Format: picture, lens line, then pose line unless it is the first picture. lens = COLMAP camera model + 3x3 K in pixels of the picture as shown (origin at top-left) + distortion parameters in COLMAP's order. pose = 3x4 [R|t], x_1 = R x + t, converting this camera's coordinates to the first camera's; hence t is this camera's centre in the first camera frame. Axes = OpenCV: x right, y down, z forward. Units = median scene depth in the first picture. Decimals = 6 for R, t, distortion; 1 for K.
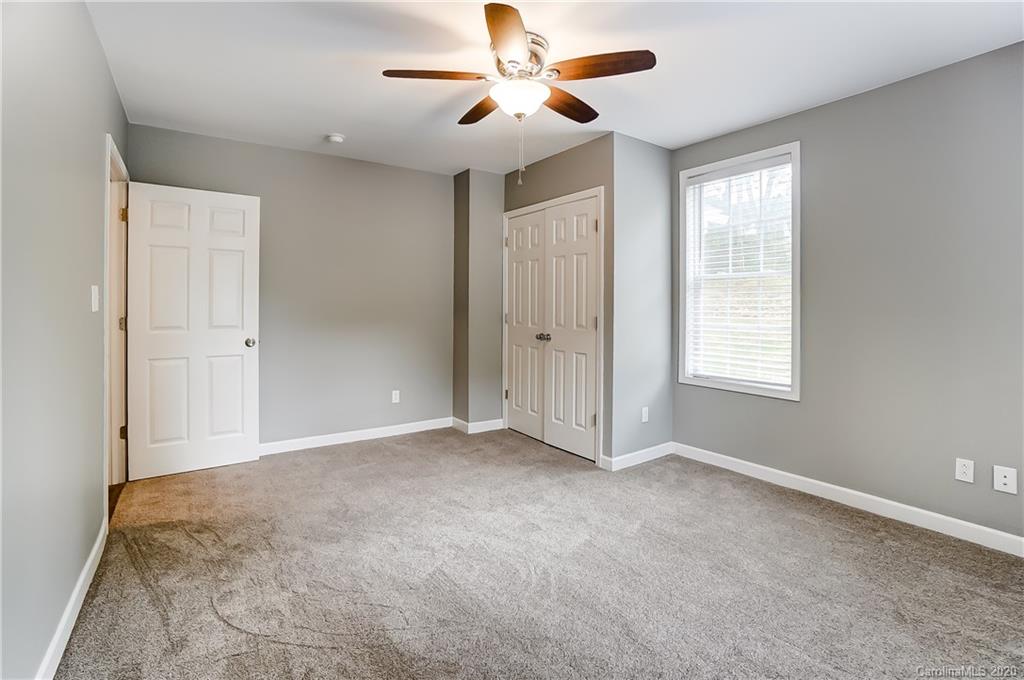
lens RADIAL K [[478.1, 0, 510.3], [0, 478.1, 309.4], [0, 0, 1]] dist [-0.003025, -0.000213]
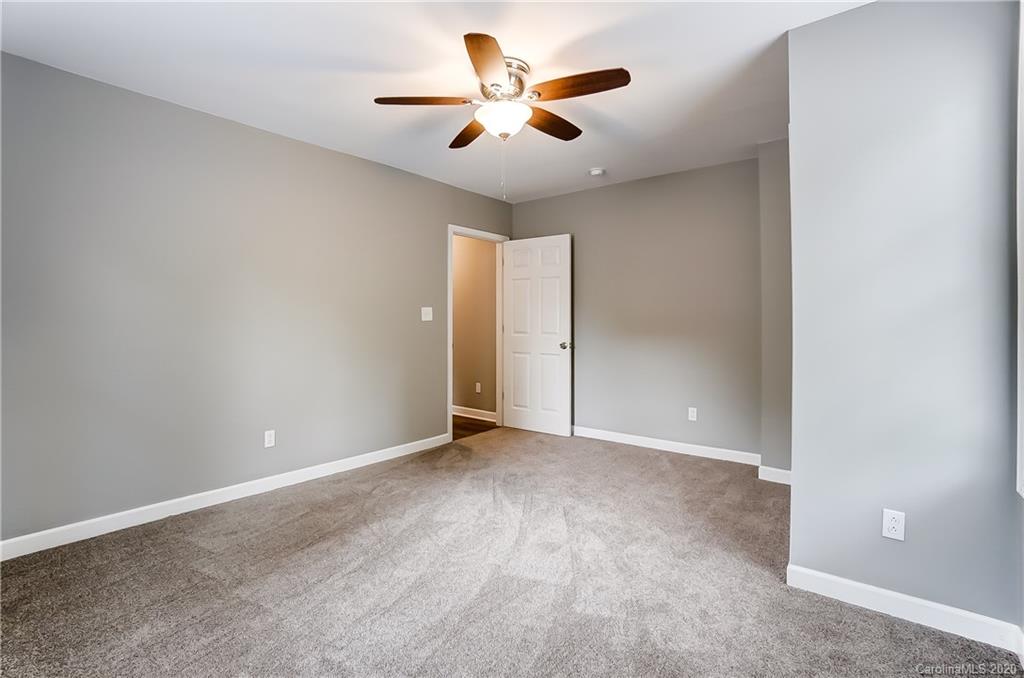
lens RADIAL K [[487.6, 0, 512.0], [0, 487.6, 321.1], [0, 0, 1]] dist [-0.027604, 0.000563]
pose [[0.275997, 0.000732, -0.961158, 0.773577], [-0.002429, 0.999997, 0.000064, 0.002444], [0.961156, 0.002317, 0.275998, 0.537811]]
